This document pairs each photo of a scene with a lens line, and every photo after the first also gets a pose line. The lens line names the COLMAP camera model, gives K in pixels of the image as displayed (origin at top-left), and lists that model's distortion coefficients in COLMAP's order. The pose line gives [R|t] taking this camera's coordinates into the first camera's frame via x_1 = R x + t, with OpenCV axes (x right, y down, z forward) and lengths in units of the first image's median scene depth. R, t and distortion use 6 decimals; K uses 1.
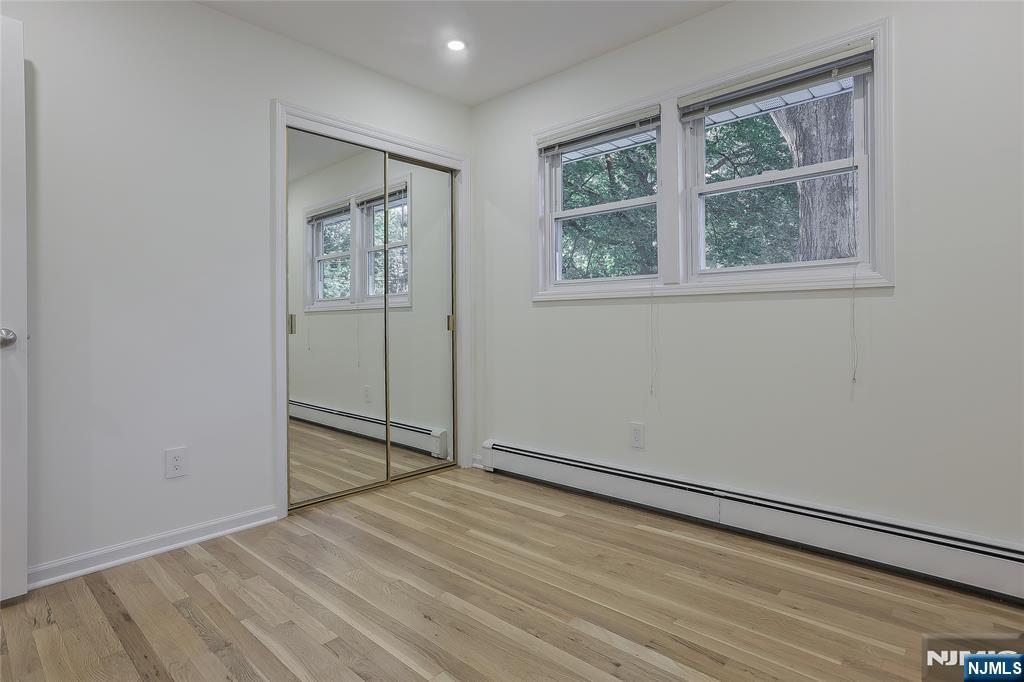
lens RADIAL K [[536.8, 0, 516.4], [0, 536.8, 332.3], [0, 0, 1]] dist [-0.034673, 0.011710]
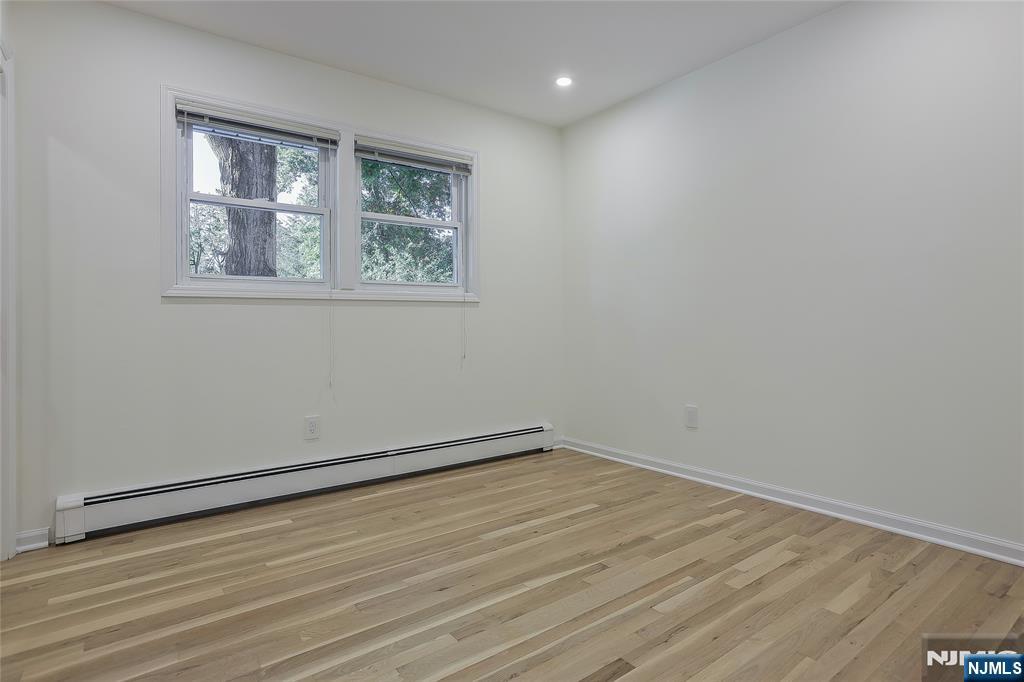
lens RADIAL K [[536.8, 0, 517.6], [0, 536.8, 335.6], [0, 0, 1]] dist [-0.034673, 0.011710]
pose [[0.175187, -0.014929, 0.984422, -0.806353], [0.023834, 0.999656, 0.010918, 0.006551], [-0.984247, 0.021550, 0.175483, 0.433250]]
